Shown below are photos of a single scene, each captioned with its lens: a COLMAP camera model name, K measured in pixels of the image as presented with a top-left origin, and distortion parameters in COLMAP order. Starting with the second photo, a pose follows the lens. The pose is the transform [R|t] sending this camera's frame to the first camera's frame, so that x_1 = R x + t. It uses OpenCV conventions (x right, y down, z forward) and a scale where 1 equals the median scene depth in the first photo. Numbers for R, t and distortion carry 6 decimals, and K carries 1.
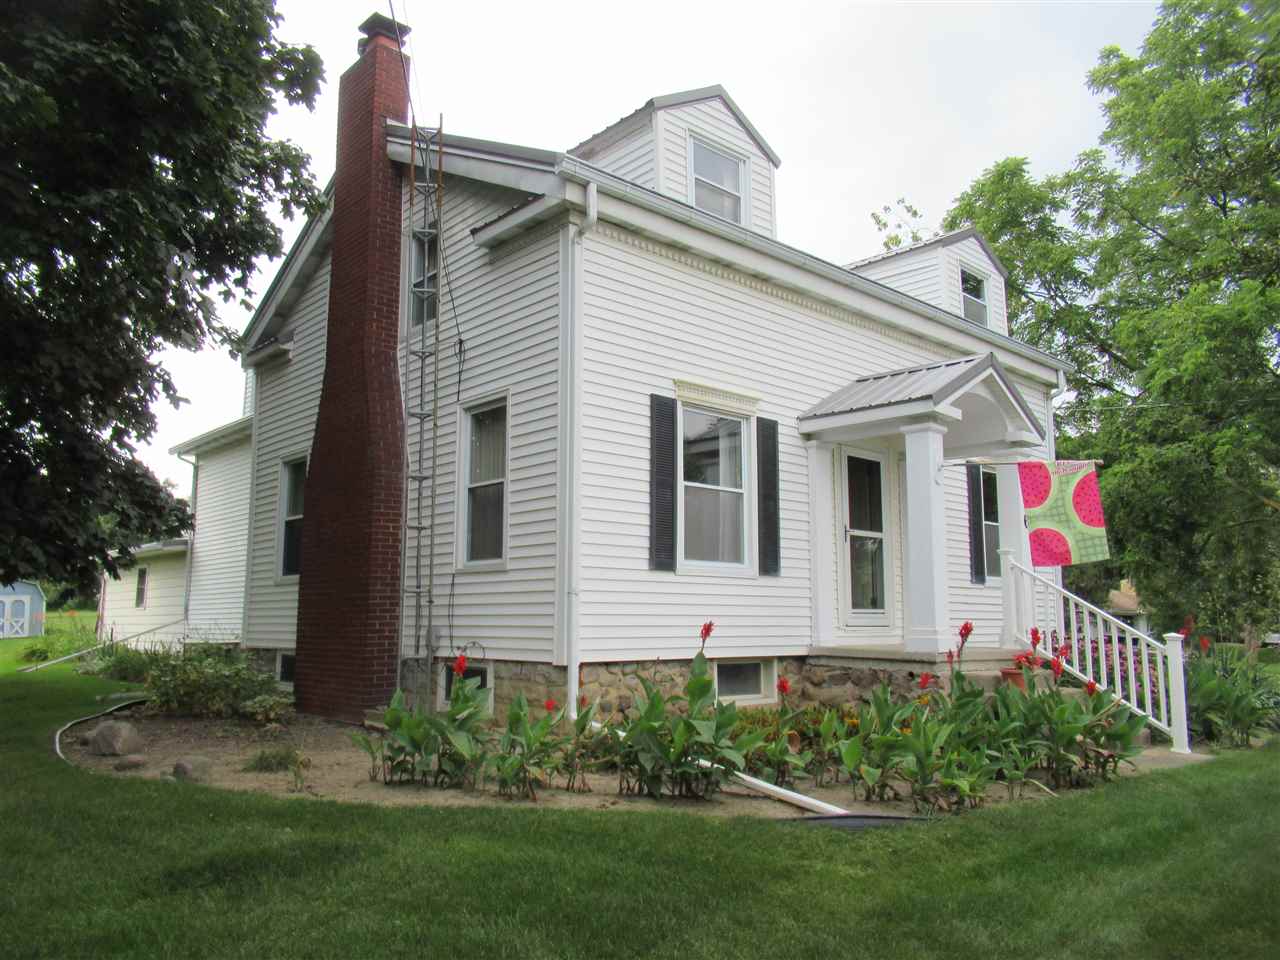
lens RADIAL K [[948.6, 0, 641.9], [0, 948.6, 482.0], [0, 0, 1]] dist [0.000098, 0.007217]
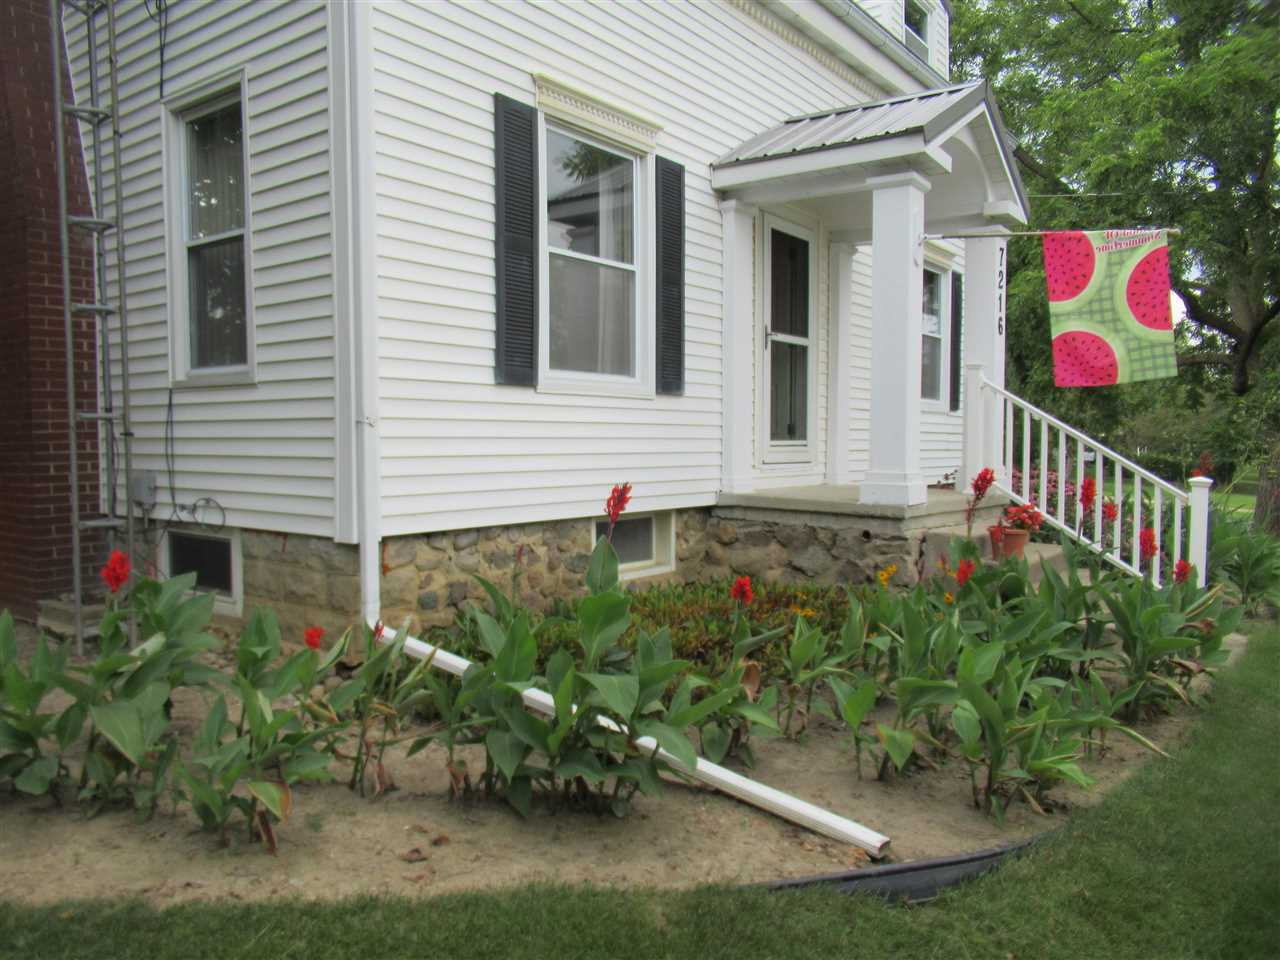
lens RADIAL K [[948.6, 0, 678.8], [0, 948.6, 488.1], [0, 0, 1]] dist [0.000098, 0.007217]
pose [[0.977669, -0.012529, 0.209777, -0.005412], [-0.029423, 0.980228, 0.195671, 0.030986], [-0.208081, -0.197474, 0.957970, 0.338876]]
